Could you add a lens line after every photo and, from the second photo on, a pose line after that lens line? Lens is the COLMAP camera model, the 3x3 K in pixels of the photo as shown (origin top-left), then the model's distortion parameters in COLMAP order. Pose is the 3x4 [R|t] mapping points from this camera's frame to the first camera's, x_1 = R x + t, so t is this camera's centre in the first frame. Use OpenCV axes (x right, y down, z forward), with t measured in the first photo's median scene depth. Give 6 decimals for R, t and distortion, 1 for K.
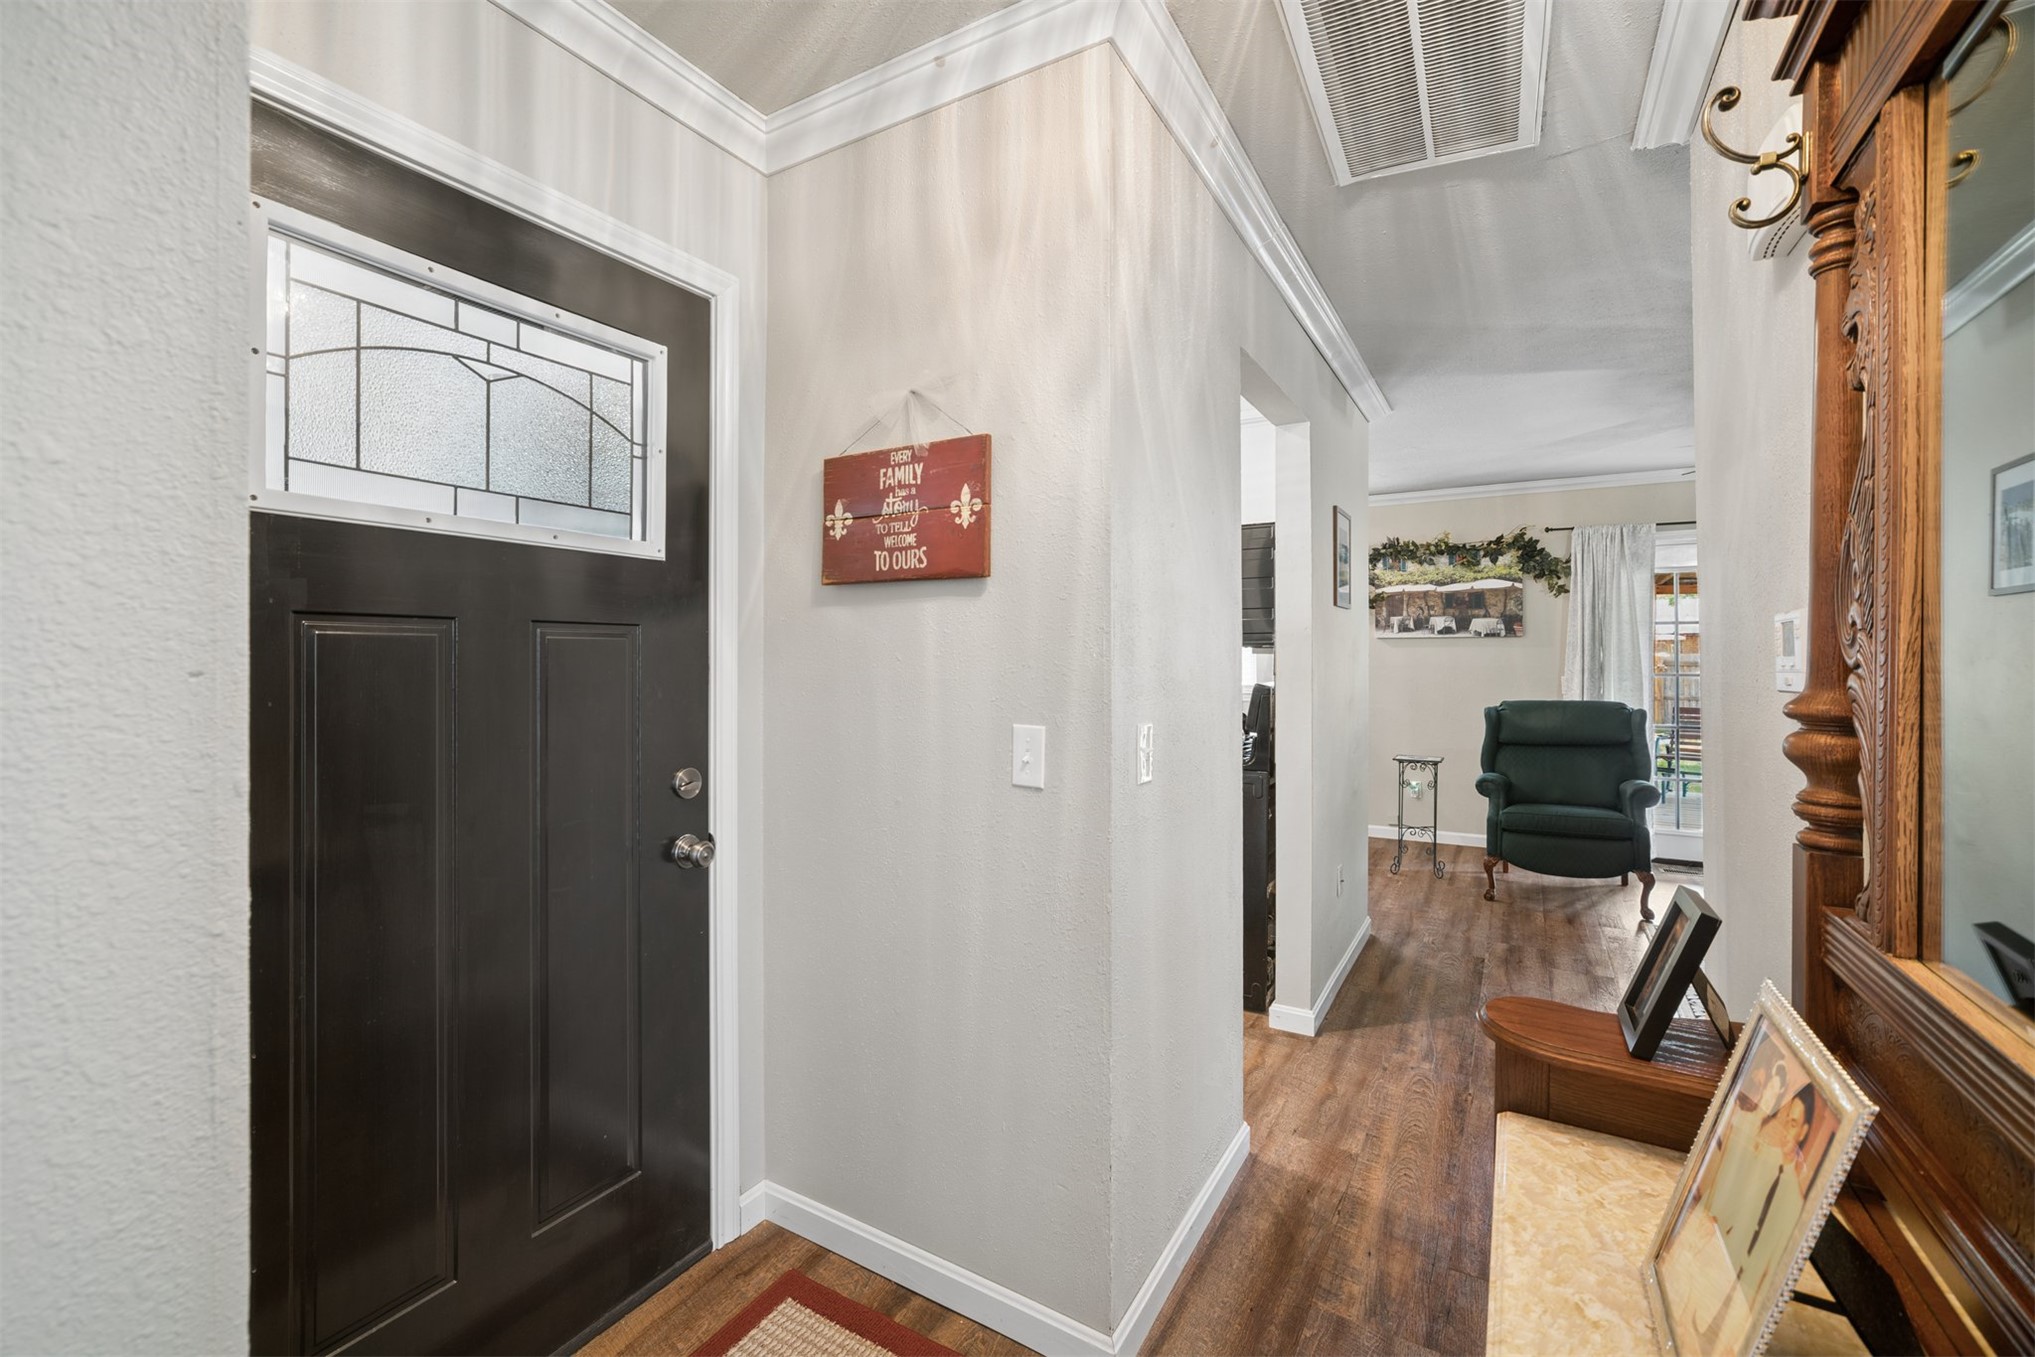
lens RADIAL K [[853.0, 0, 1027.3], [0, 853.0, 646.1], [0, 0, 1]] dist [-0.014464, 0.004100]
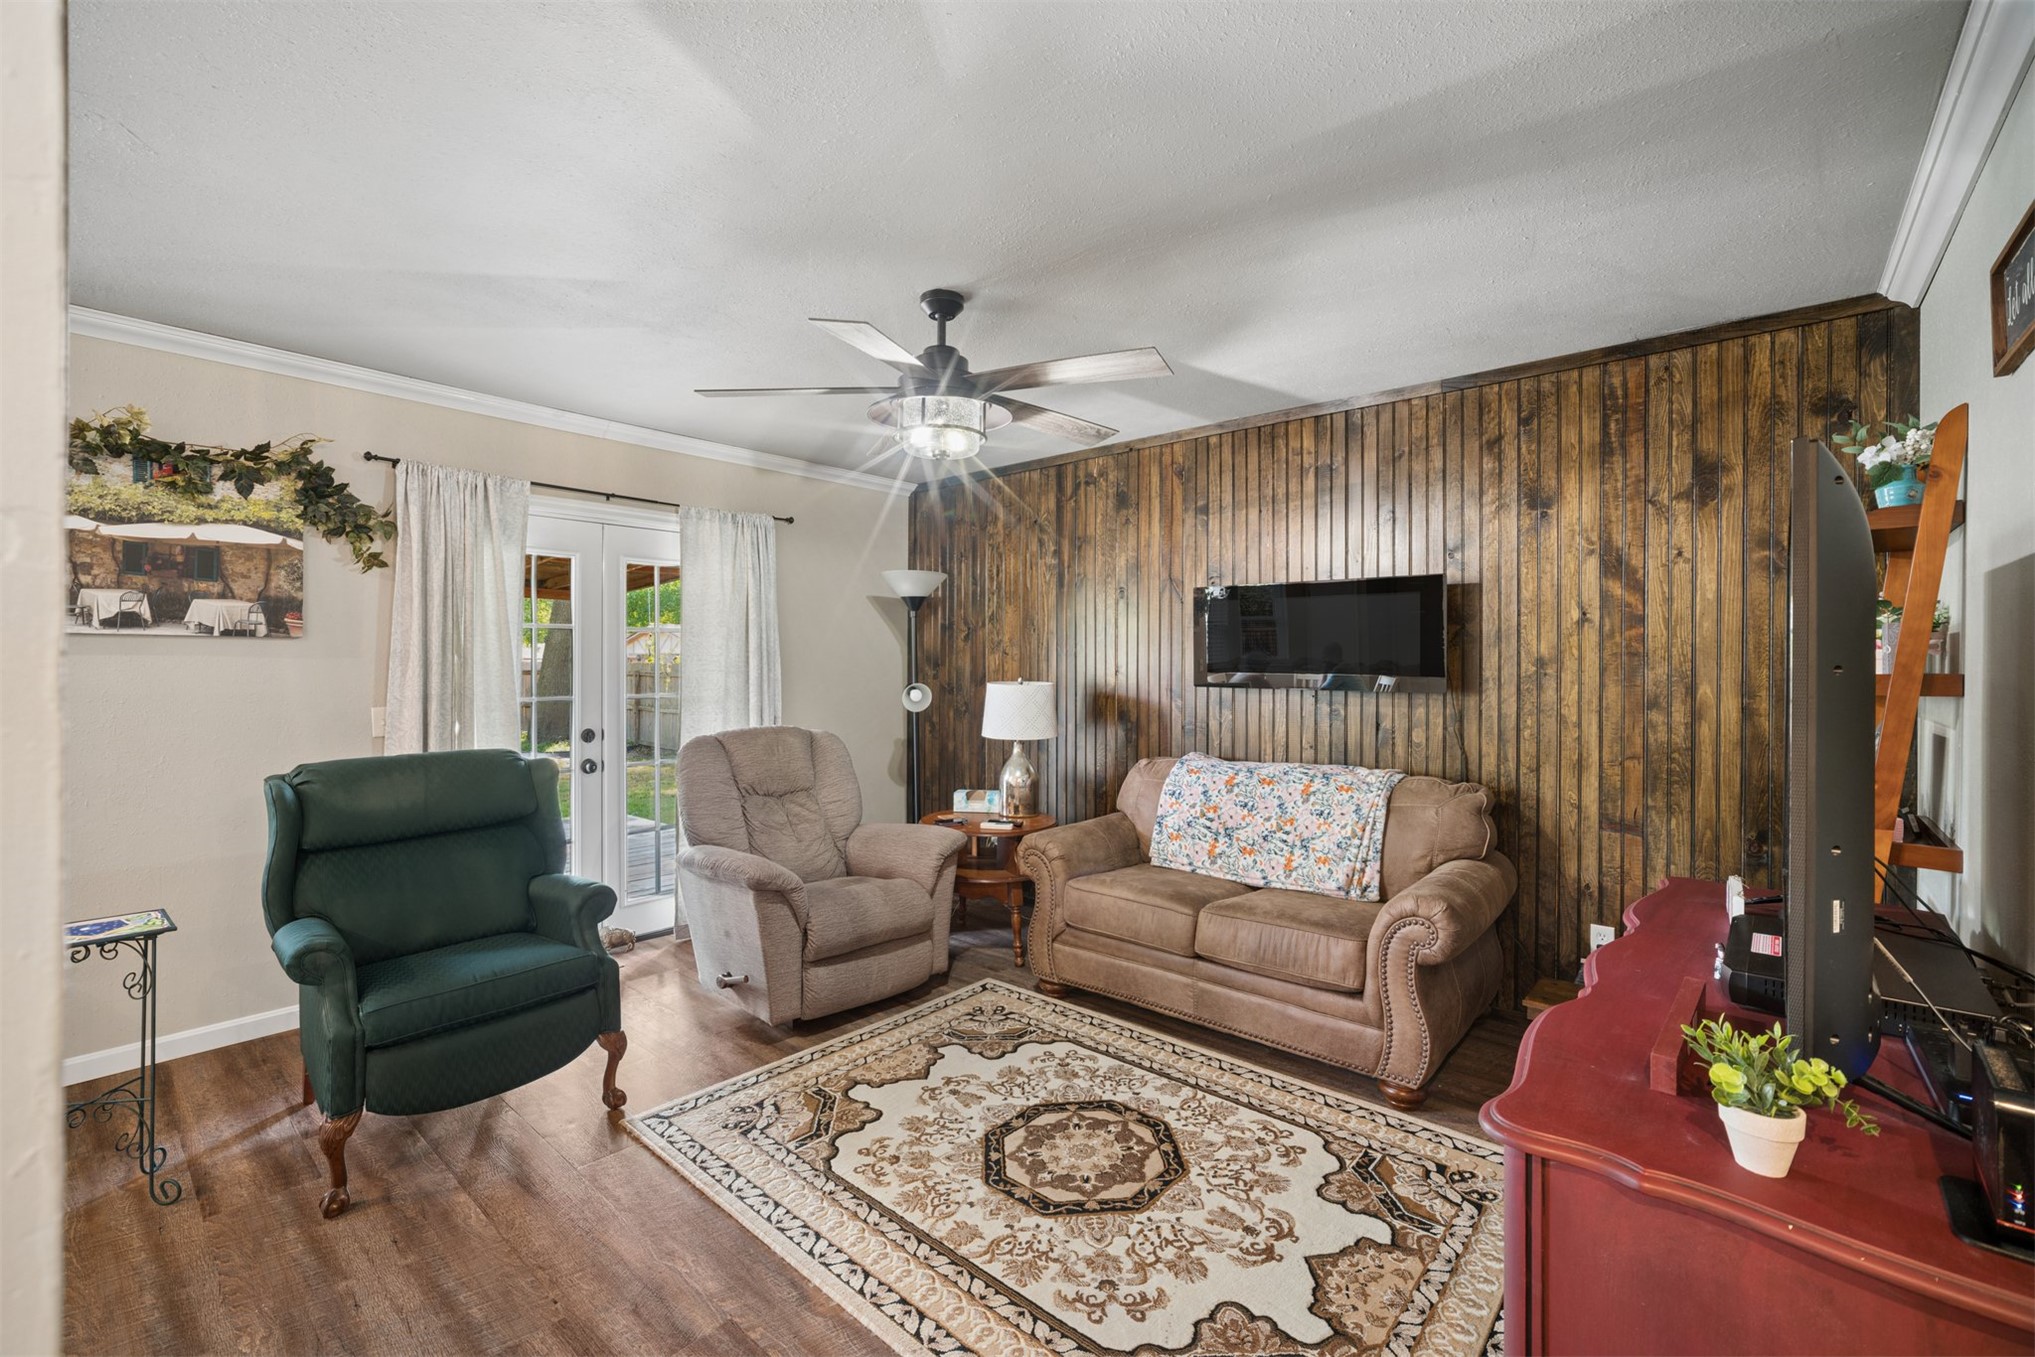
lens RADIAL K [[853.0, 0, 988.0], [0, 853.0, 666.3], [0, 0, 1]] dist [-0.014464, 0.004100]
pose [[0.200647, -0.001217, 0.979663, 0.136052], [-0.017703, 0.999831, 0.004868, -0.003498], [-0.979504, -0.018320, 0.200591, 0.456026]]
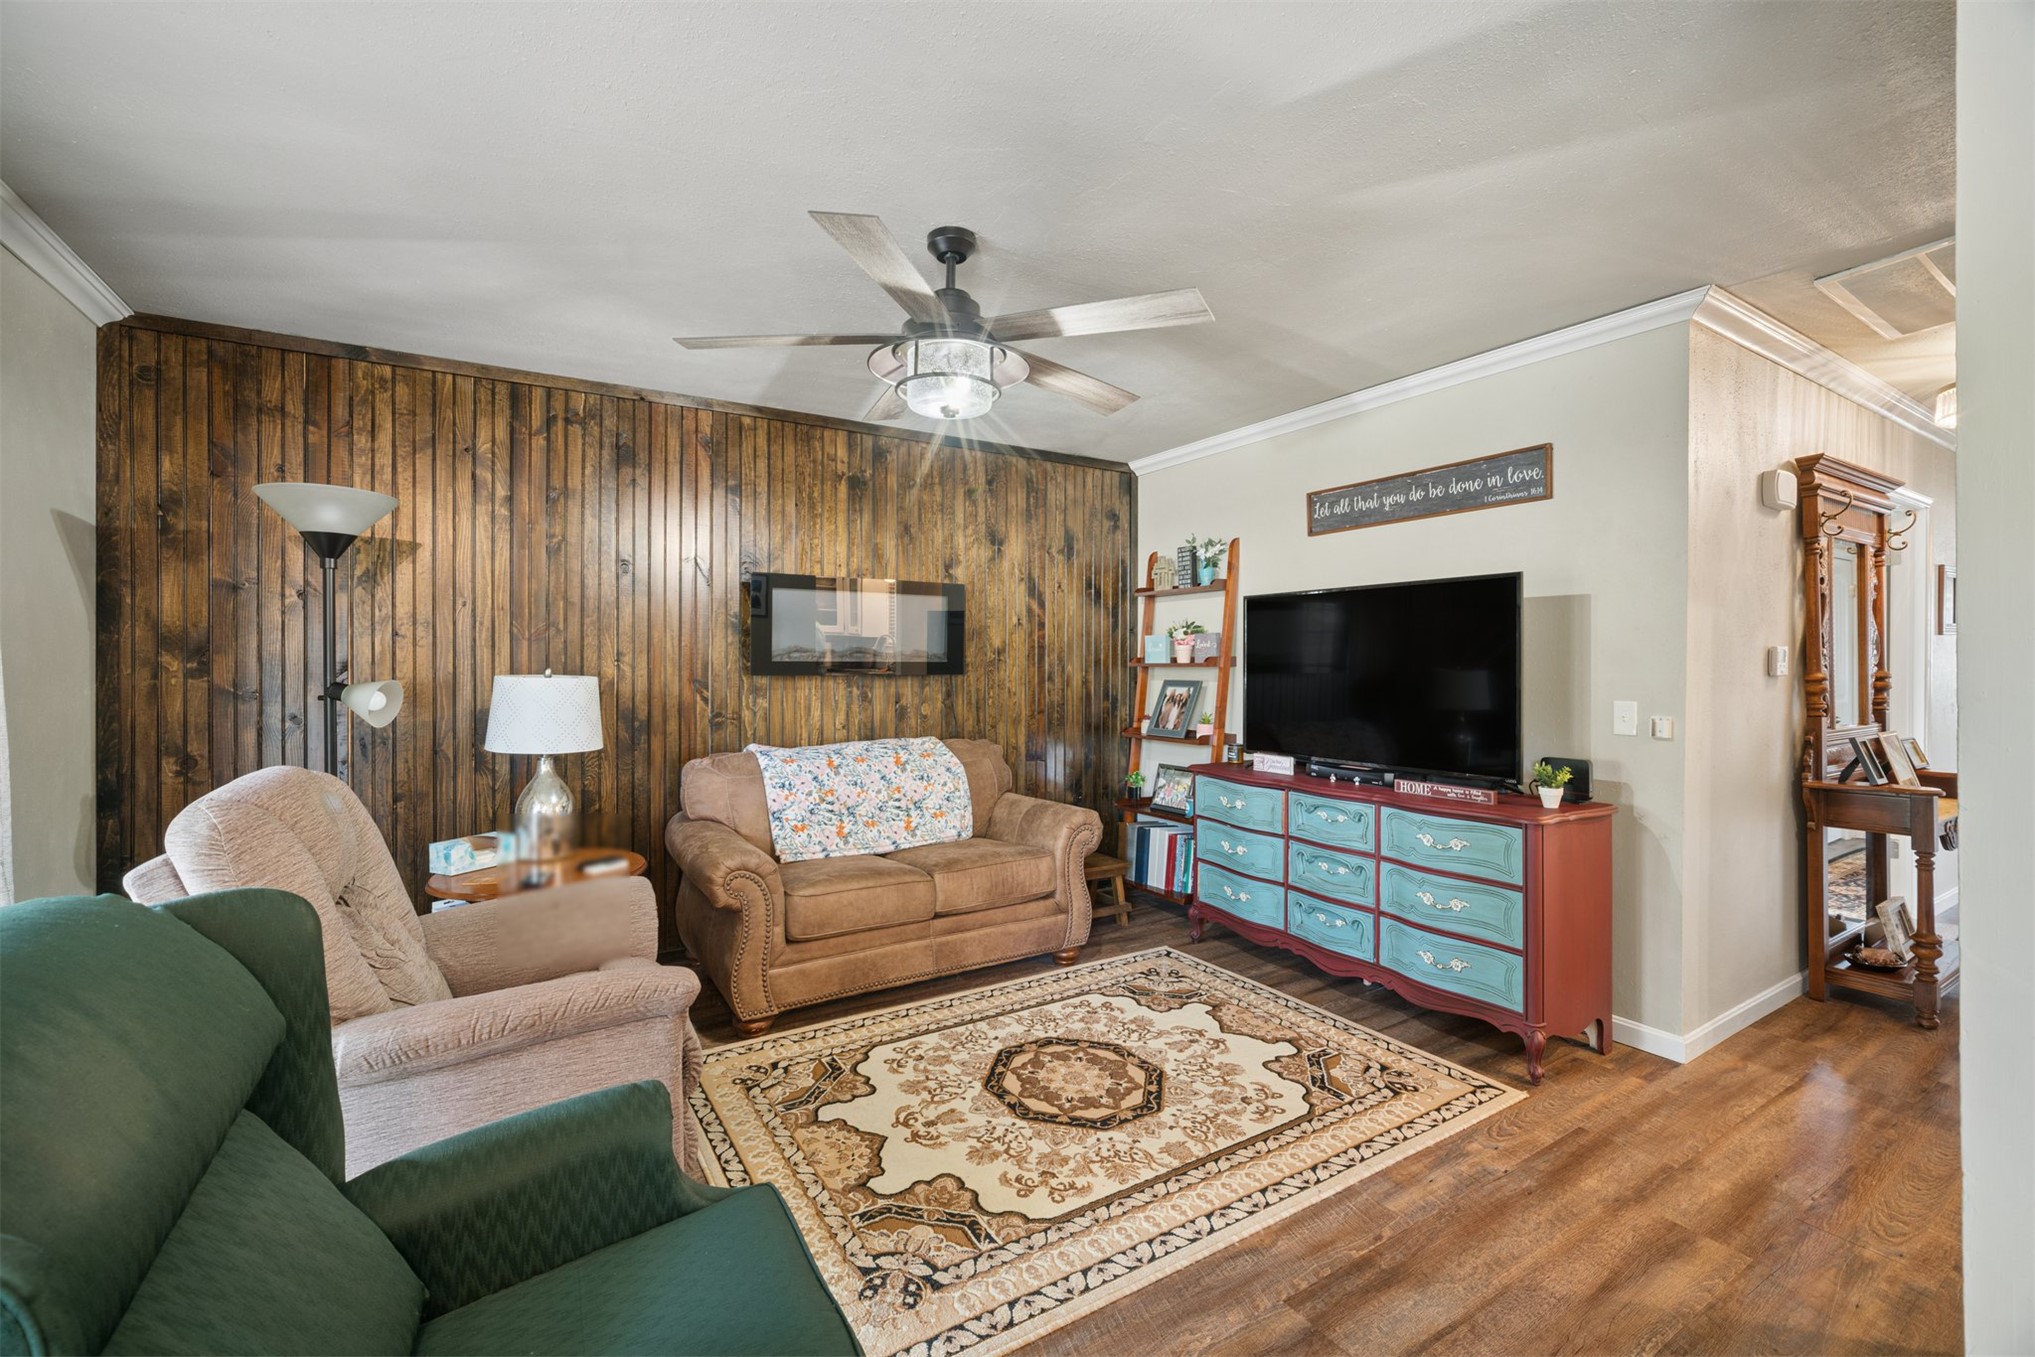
lens RADIAL K [[853.0, 0, 1005.9], [0, 853.0, 665.0], [0, 0, 1]] dist [-0.014464, 0.004100]
pose [[-0.880384, 0.002504, 0.474255, 0.362276], [-0.004329, 0.999902, -0.013315, 0.013503], [-0.474242, -0.013775, -0.880287, 0.924136]]
